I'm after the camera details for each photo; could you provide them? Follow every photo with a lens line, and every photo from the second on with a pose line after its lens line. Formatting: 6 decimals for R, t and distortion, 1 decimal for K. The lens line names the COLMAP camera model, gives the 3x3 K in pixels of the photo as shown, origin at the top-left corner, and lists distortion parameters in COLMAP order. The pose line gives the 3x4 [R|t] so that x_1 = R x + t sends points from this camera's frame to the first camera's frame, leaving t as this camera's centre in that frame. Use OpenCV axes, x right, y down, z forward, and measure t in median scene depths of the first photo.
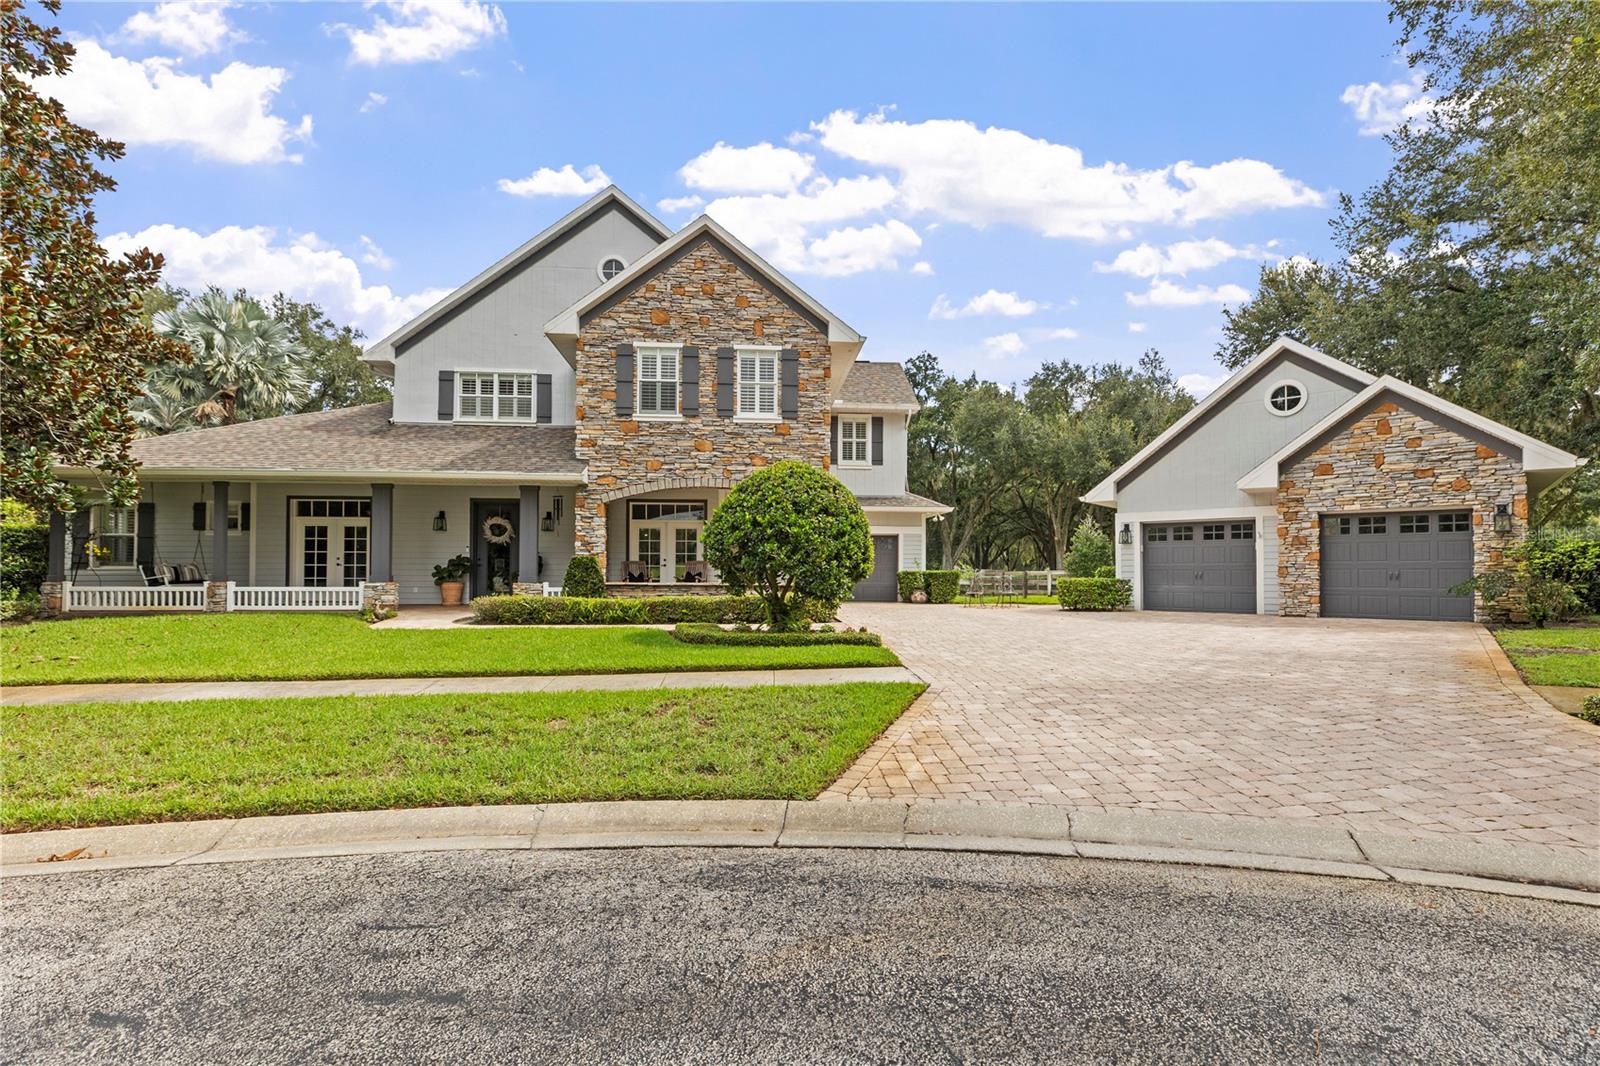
lens RADIAL K [[723.3, 0, 799.9], [0, 723.3, 540.1], [0, 0, 1]] dist [0.005255, 0.000189]
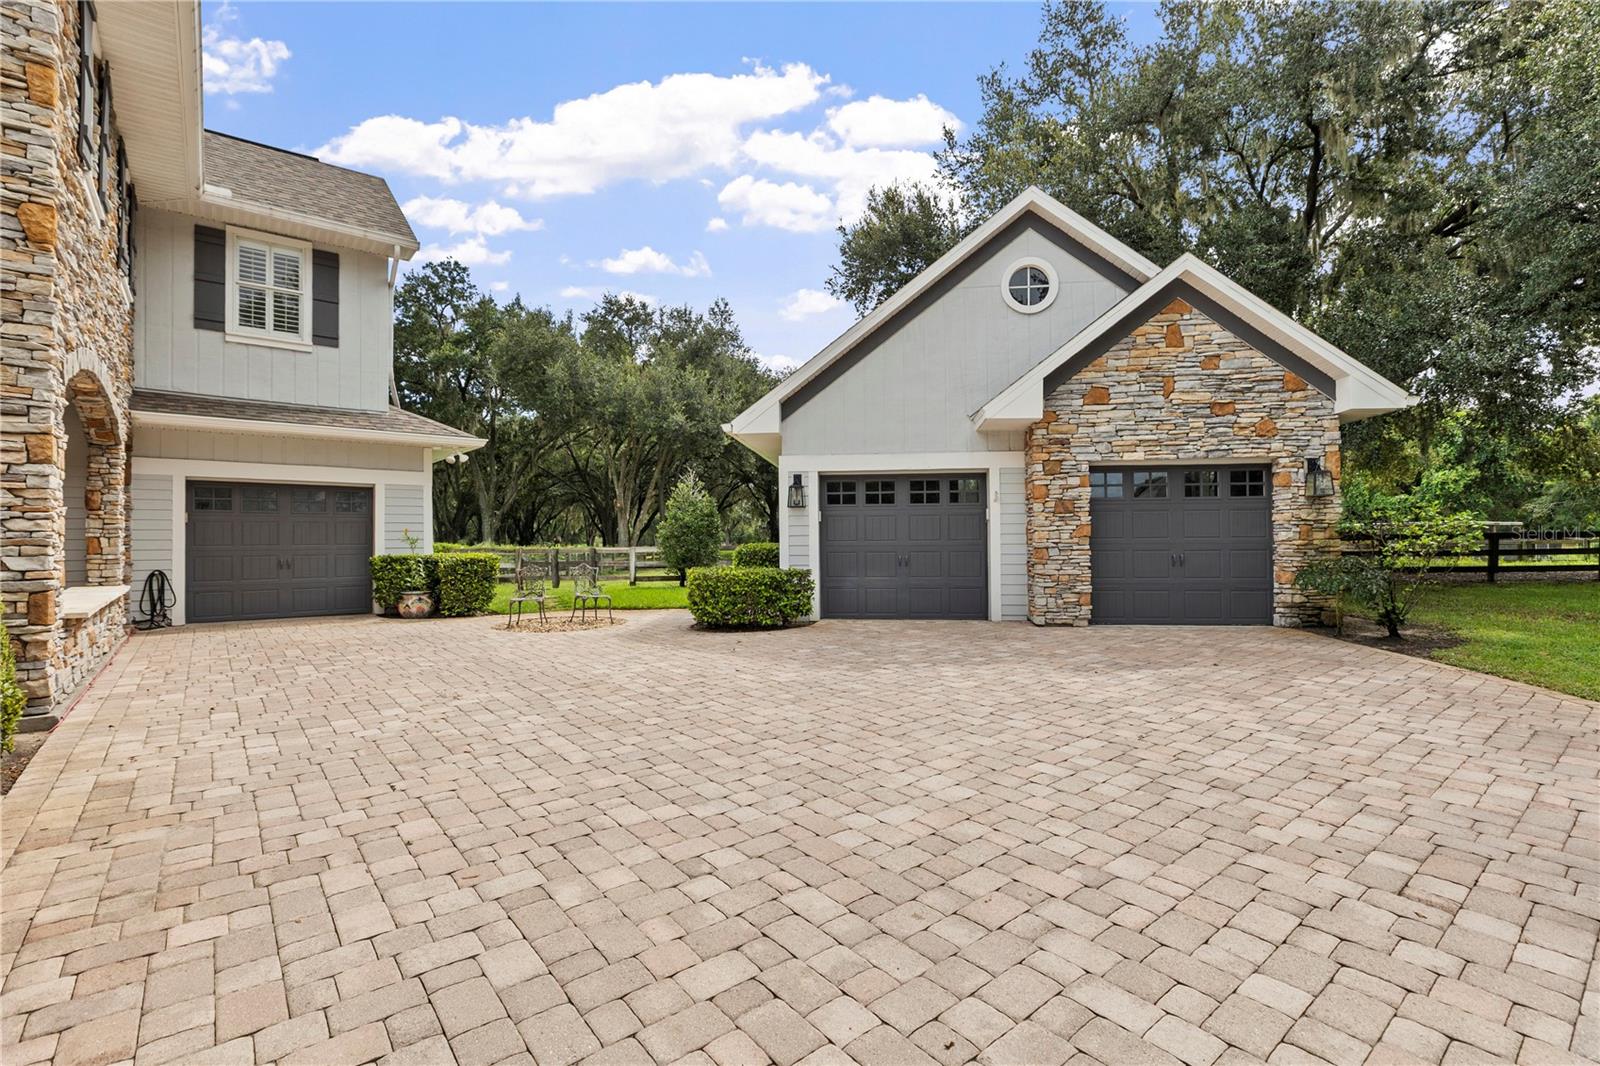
lens RADIAL K [[723.3, 0, 799.9], [0, 723.3, 540.1], [0, 0, 1]] dist [0.005255, 0.000189]
pose [[0.819381, -0.008208, 0.573191, 0.115296], [-0.016954, 0.999113, 0.038544, 0.008385], [-0.572999, -0.041300, 0.818515, 0.515808]]
